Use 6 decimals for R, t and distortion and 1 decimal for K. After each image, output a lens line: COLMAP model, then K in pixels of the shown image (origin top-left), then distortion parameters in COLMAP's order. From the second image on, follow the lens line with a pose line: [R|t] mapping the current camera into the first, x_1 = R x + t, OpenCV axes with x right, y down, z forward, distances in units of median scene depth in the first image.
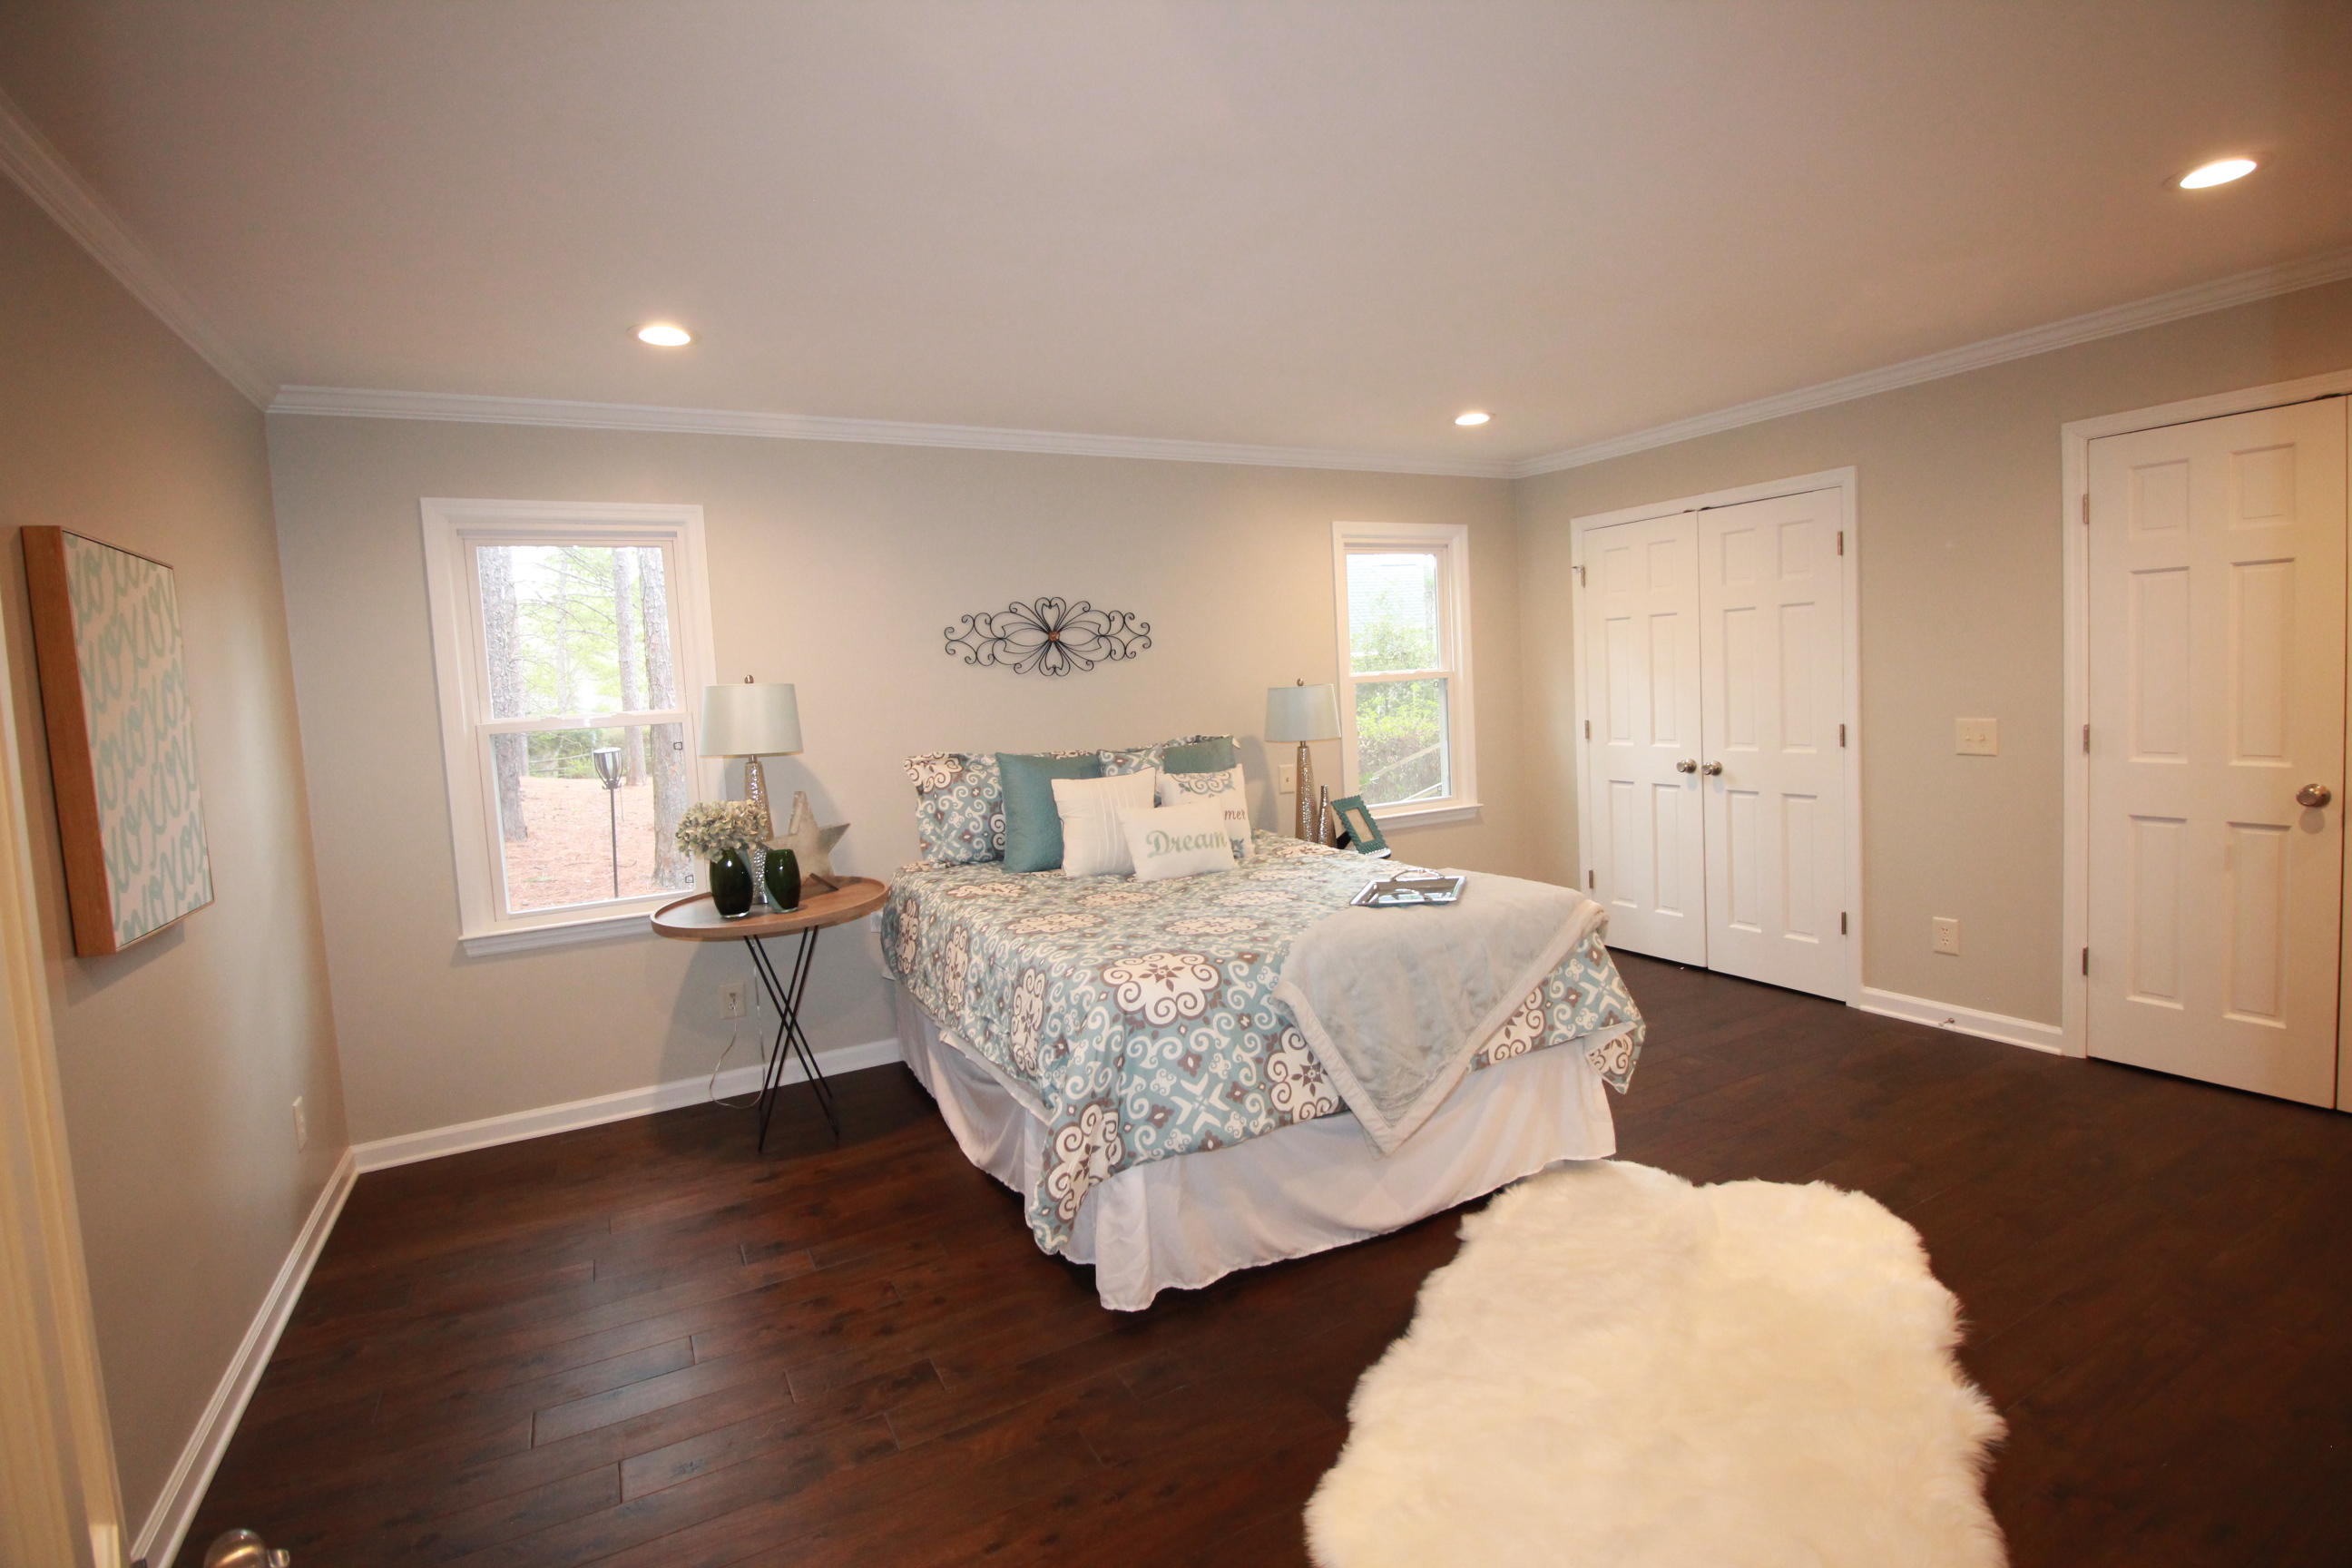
lens RADIAL K [[1110.5, 0, 1163.2], [0, 1110.5, 771.5], [0, 0, 1]] dist [0.001223, -0.000412]
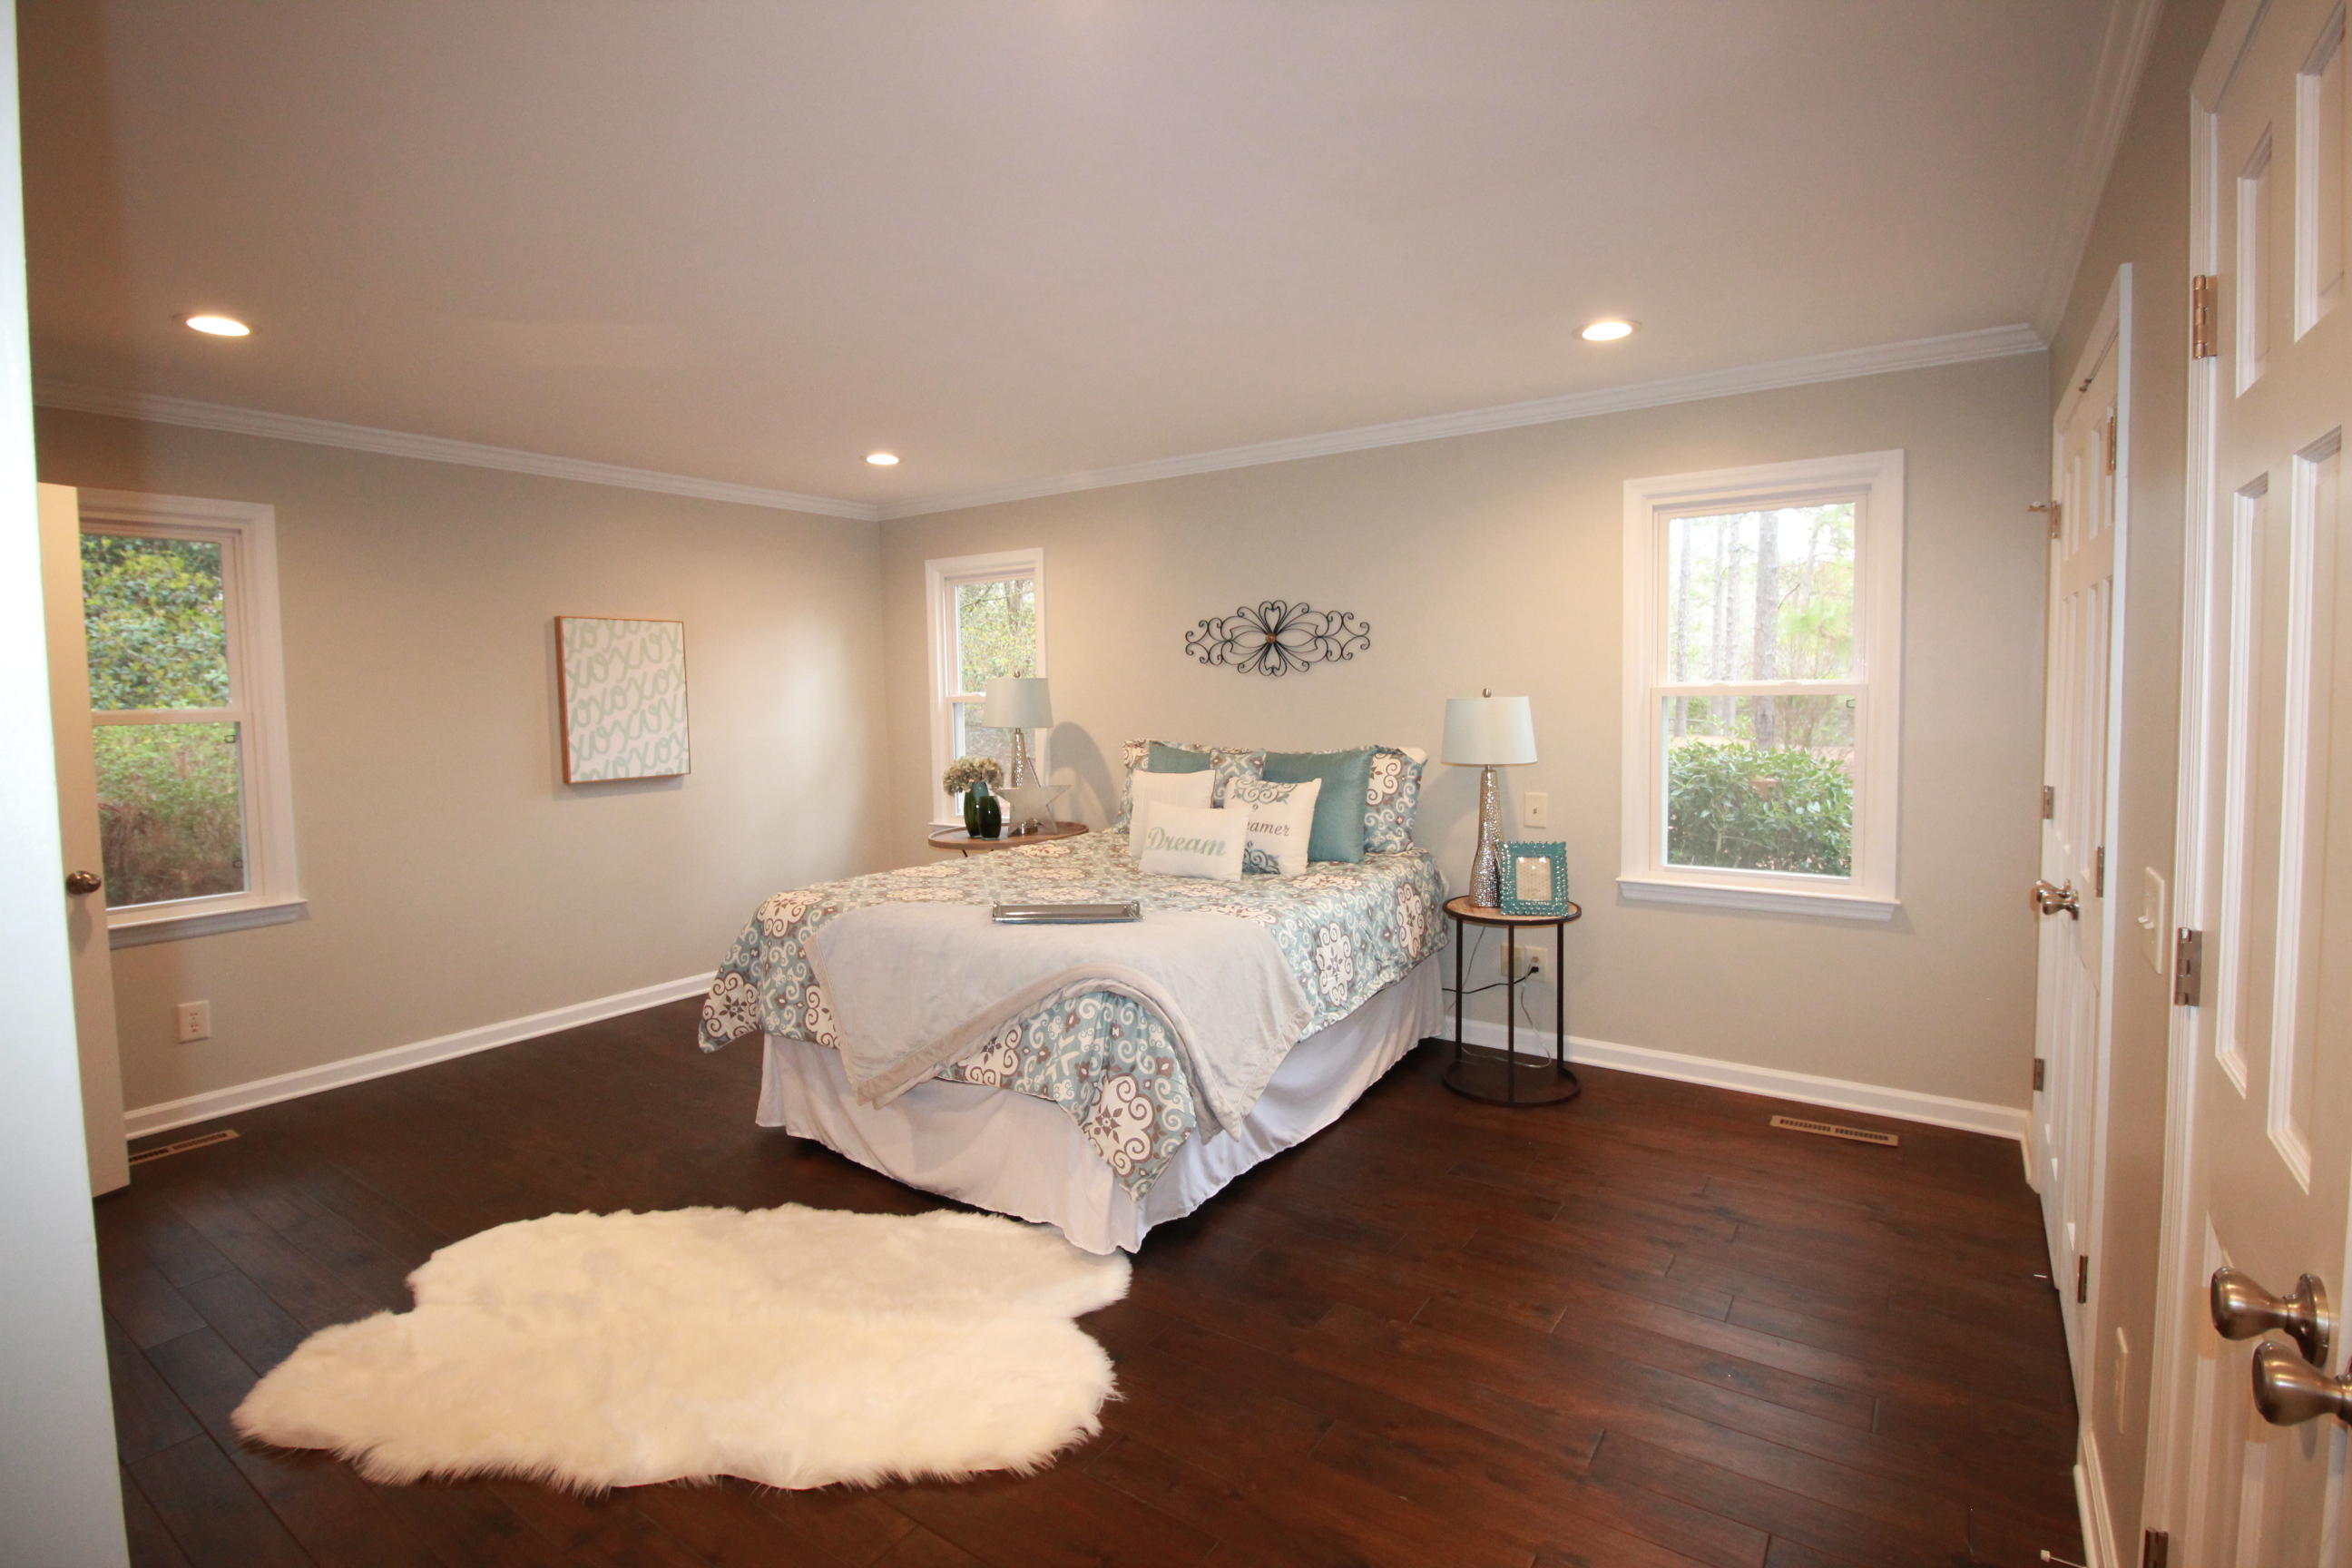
lens RADIAL K [[1110.5, 0, 1158.7], [0, 1110.5, 778.5], [0, 0, 1]] dist [0.001223, -0.000412]
pose [[0.449781, 0.117781, -0.885339, 0.797054], [-0.079177, 0.992622, 0.091829, -0.078087], [0.889622, 0.028795, 0.455788, 0.432191]]
